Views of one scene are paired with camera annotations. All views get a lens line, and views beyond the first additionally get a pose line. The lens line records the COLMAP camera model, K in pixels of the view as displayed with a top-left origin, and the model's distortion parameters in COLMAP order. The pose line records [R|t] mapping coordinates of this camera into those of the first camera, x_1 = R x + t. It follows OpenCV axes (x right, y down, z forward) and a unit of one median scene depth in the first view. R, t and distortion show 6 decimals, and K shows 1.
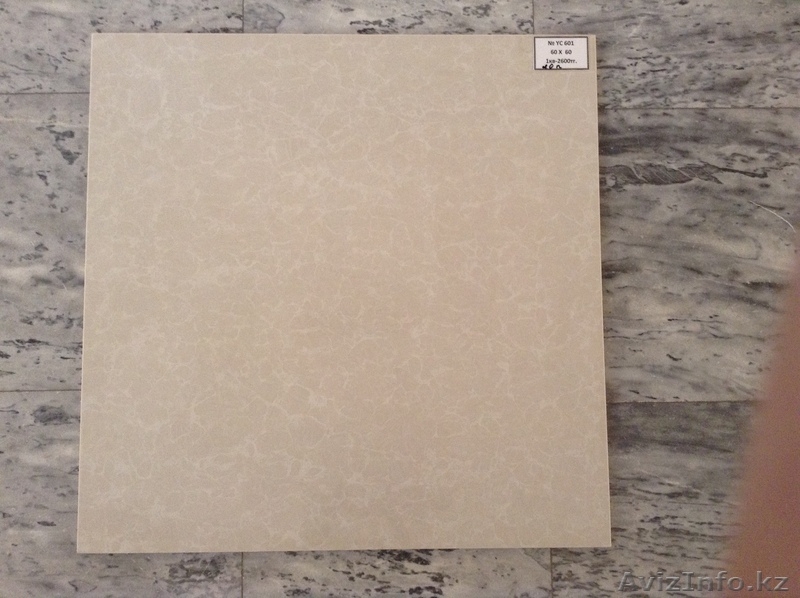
lens RADIAL K [[772.0, 0, 399.9], [0, 772.0, 297.6], [0, 0, 1]] dist [0.013054, 0.000000]
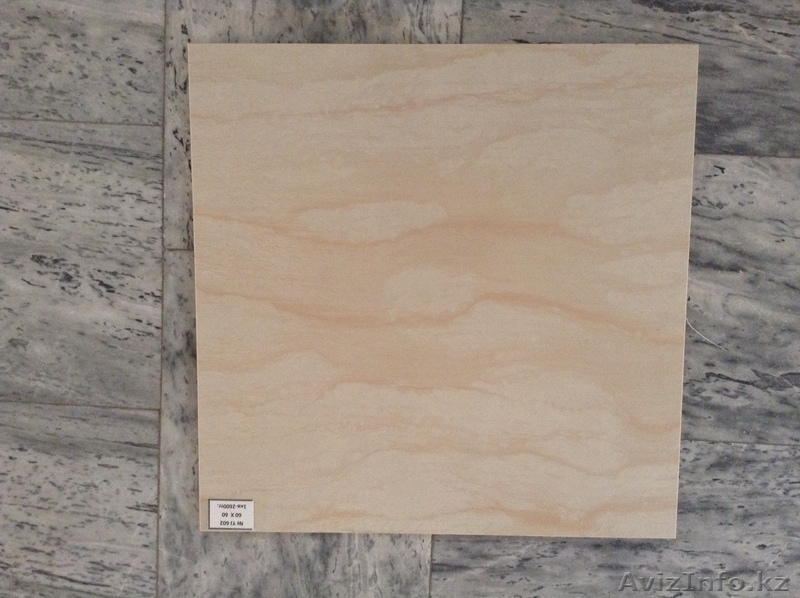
lens RADIAL K [[772.0, 0, 399.9], [0, 772.0, 297.4], [0, 0, 1]] dist [0.013054, 0.000000]
pose [[-0.996598, -0.066451, -0.048745, 0.934318], [0.067458, -0.997535, -0.019309, -0.063131], [-0.047342, -0.022532, 0.998625, -0.002049]]
